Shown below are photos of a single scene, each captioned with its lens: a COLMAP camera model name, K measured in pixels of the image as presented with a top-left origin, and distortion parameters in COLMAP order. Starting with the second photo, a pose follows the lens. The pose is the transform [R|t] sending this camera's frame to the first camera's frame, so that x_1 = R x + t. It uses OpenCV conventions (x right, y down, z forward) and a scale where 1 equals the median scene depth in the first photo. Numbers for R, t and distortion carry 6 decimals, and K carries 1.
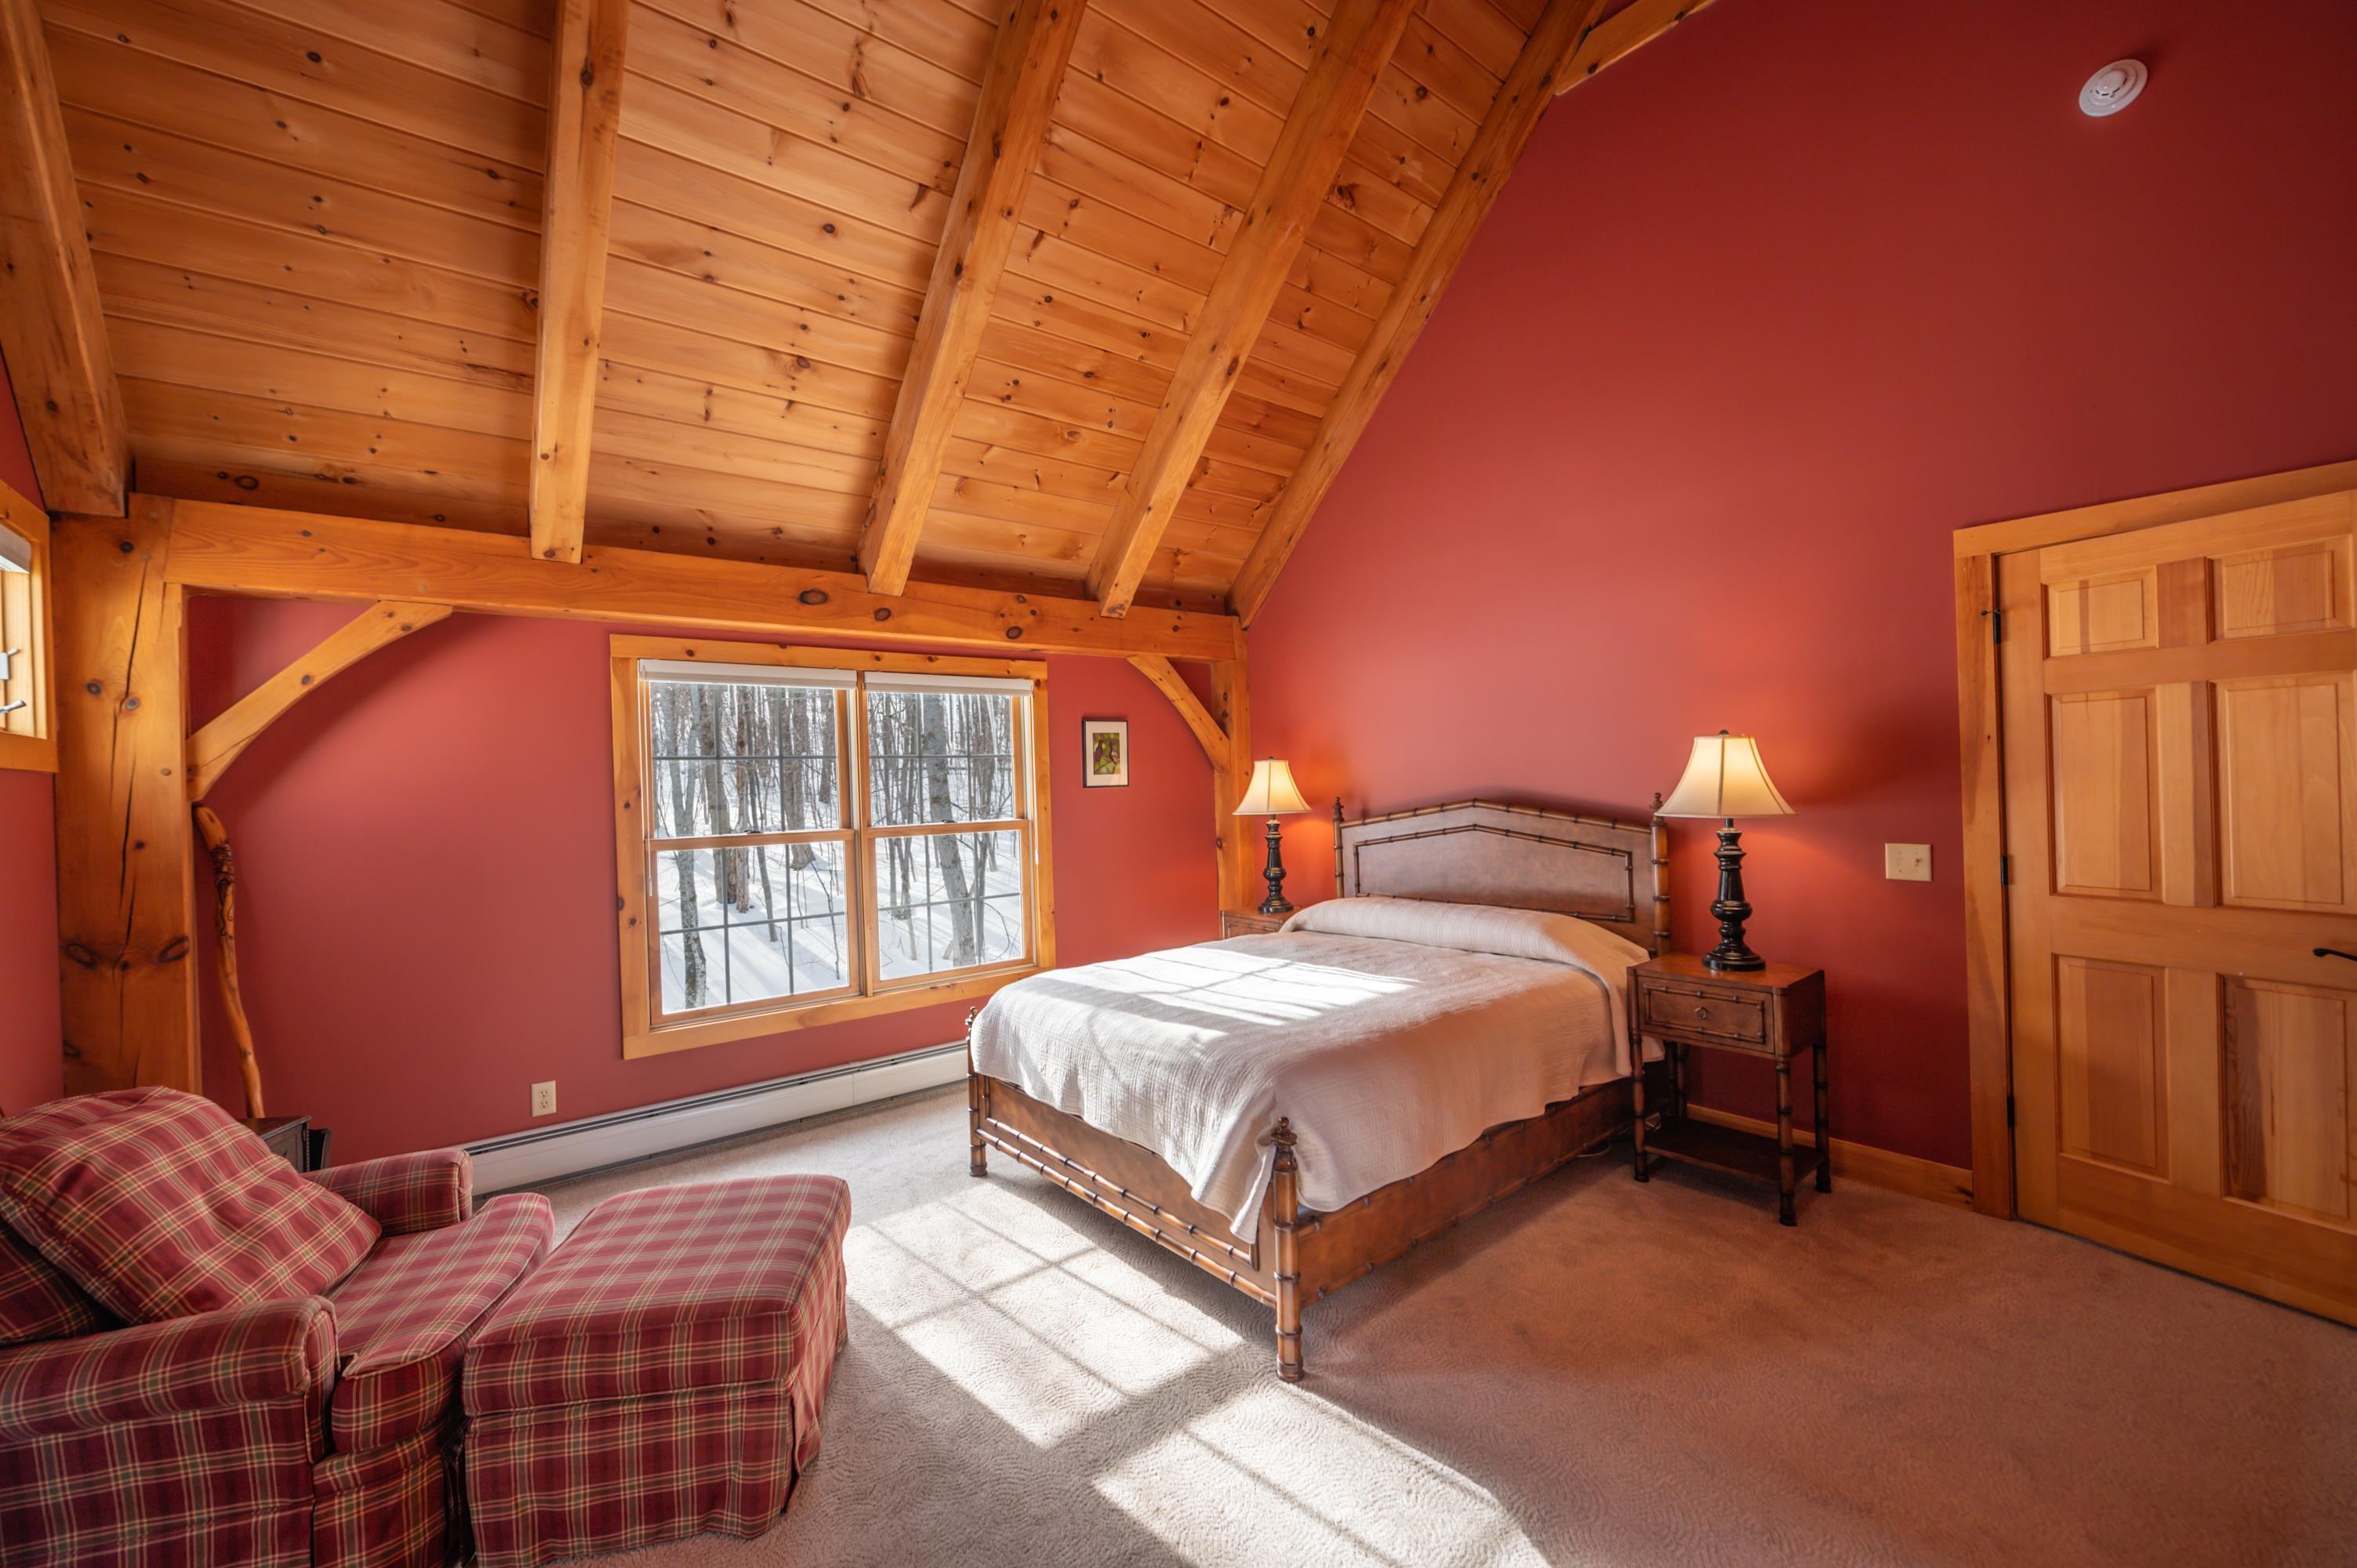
lens RADIAL K [[937.5, 0, 1178.5], [0, 937.5, 784.0], [0, 0, 1]] dist [-0.000486, -0.000206]
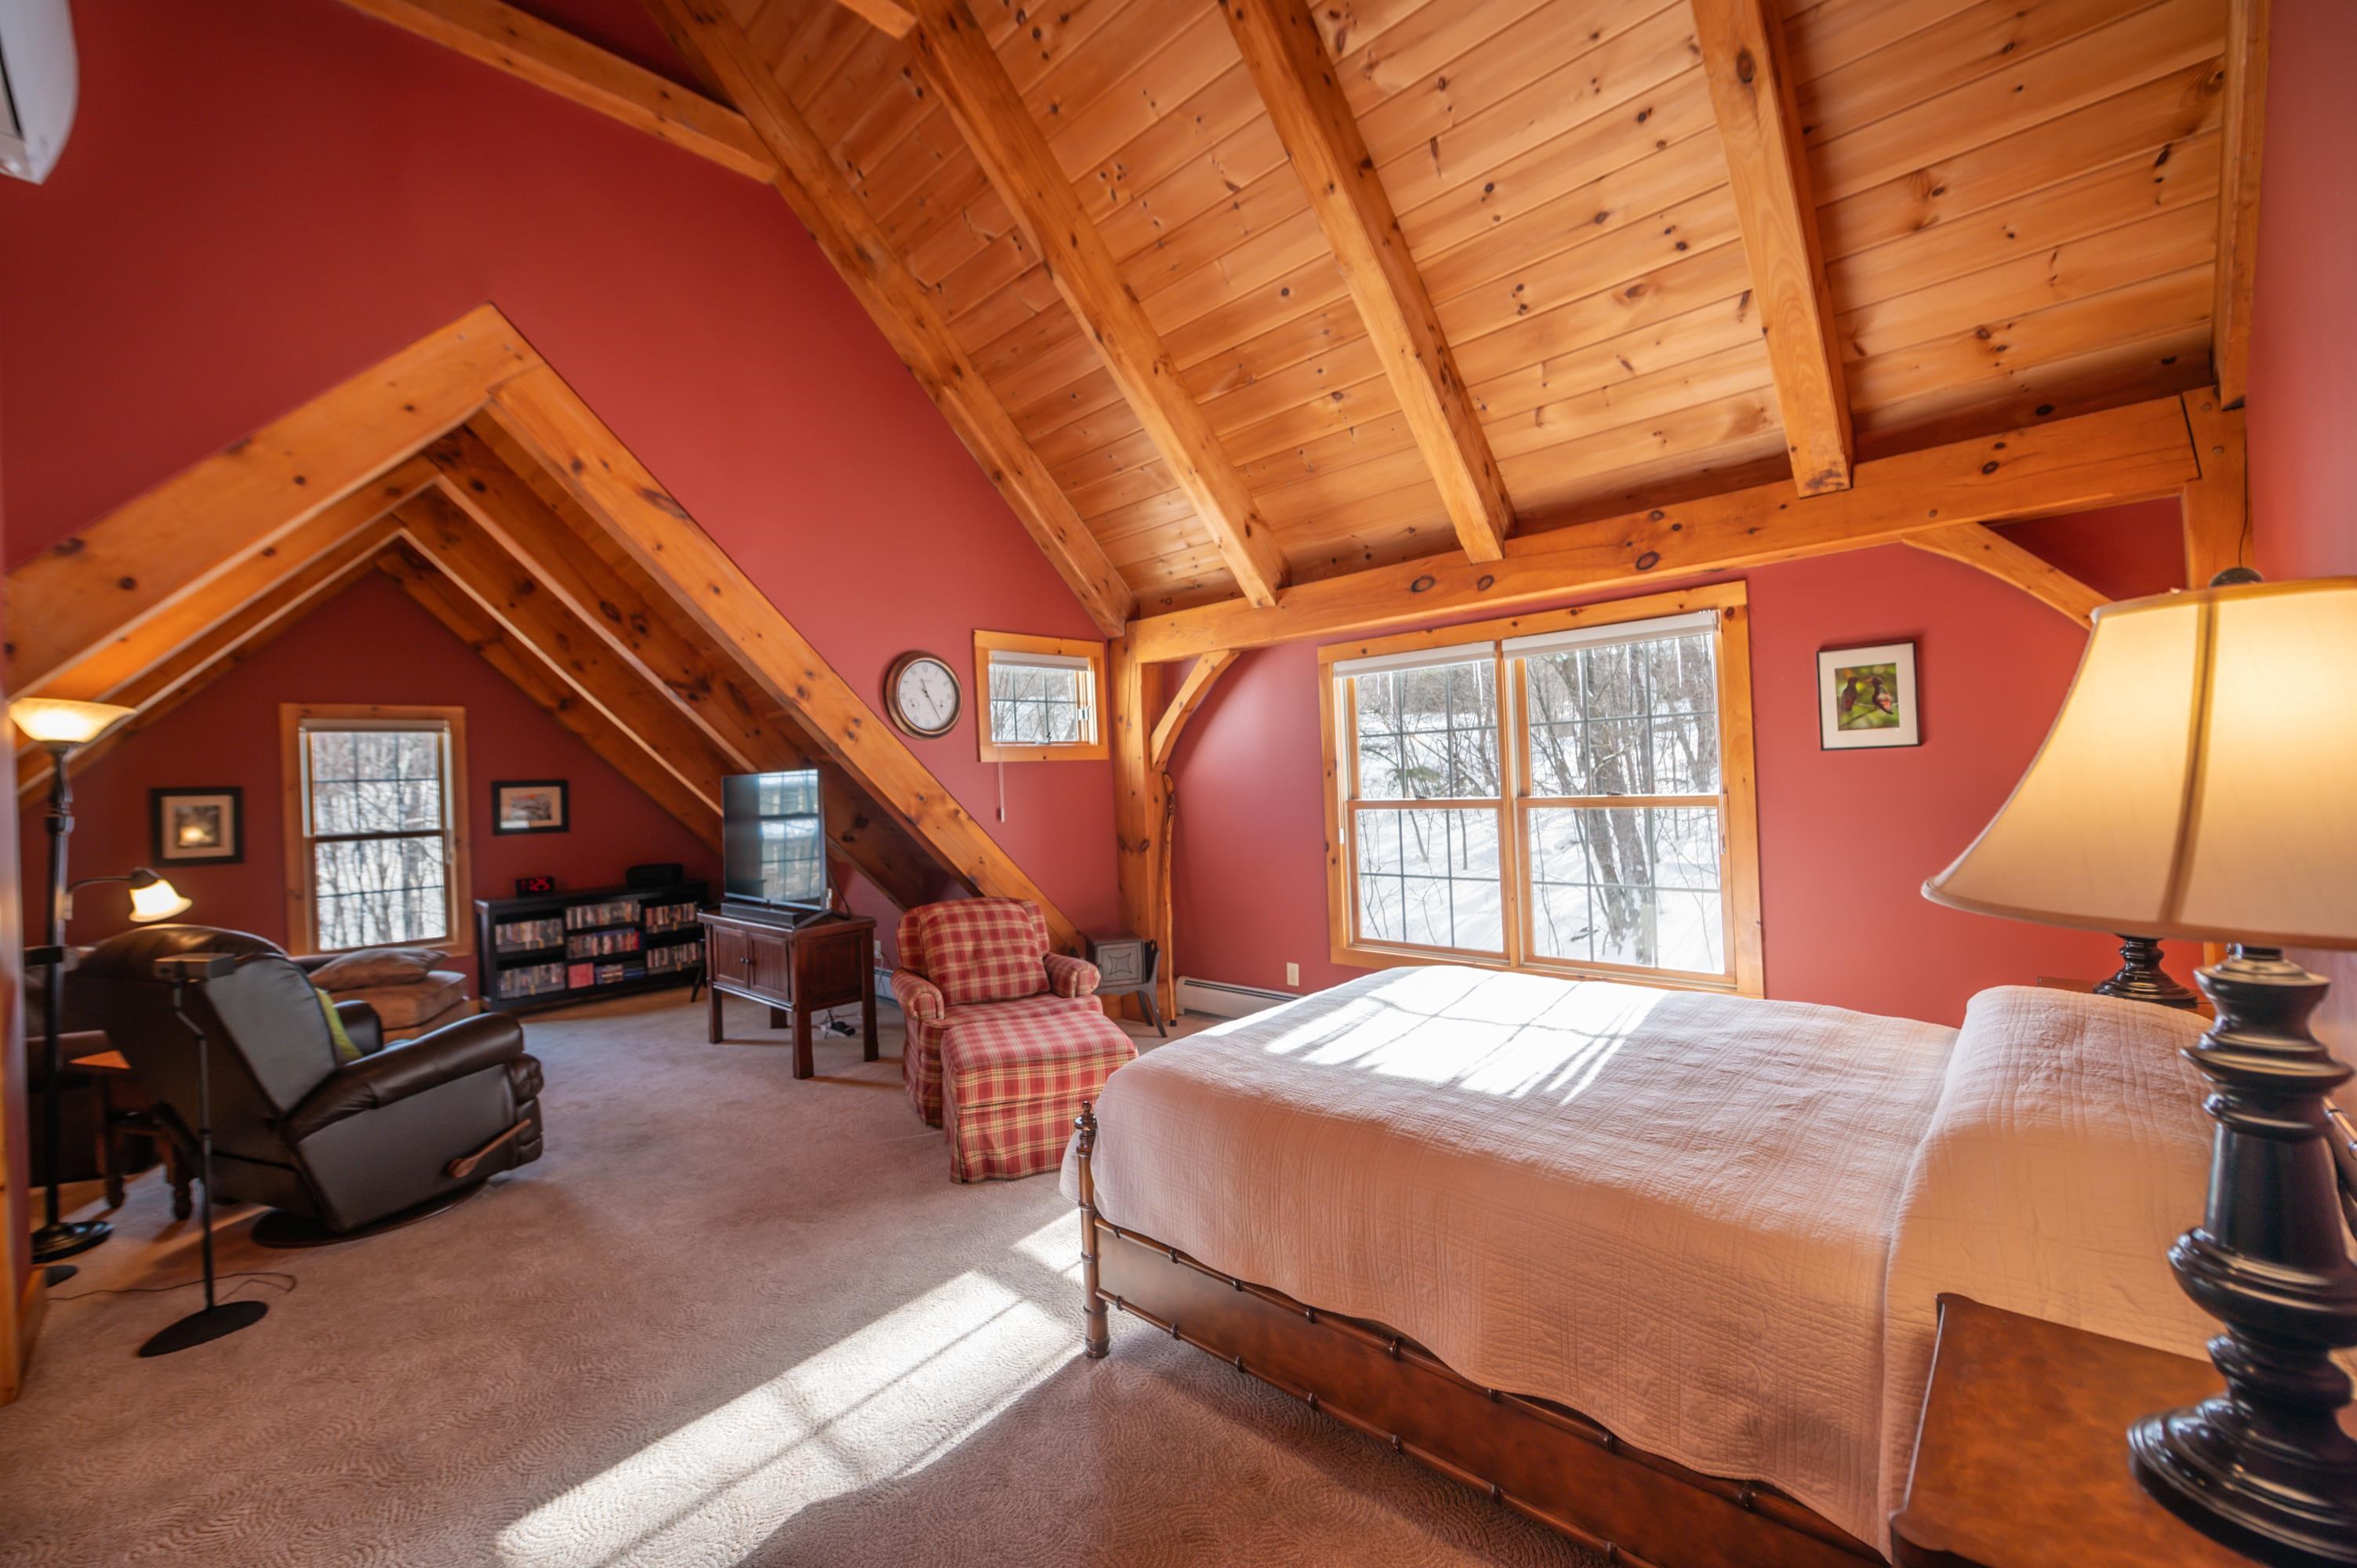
lens RADIAL K [[937.5, 0, 1178.5], [0, 937.5, 784.0], [0, 0, 1]] dist [-0.000486, -0.000206]
pose [[0.132207, 0.030063, -0.990766, 0.626804], [0.035939, 0.998737, 0.035100, -0.015217], [0.990570, -0.040248, 0.130960, 0.539592]]
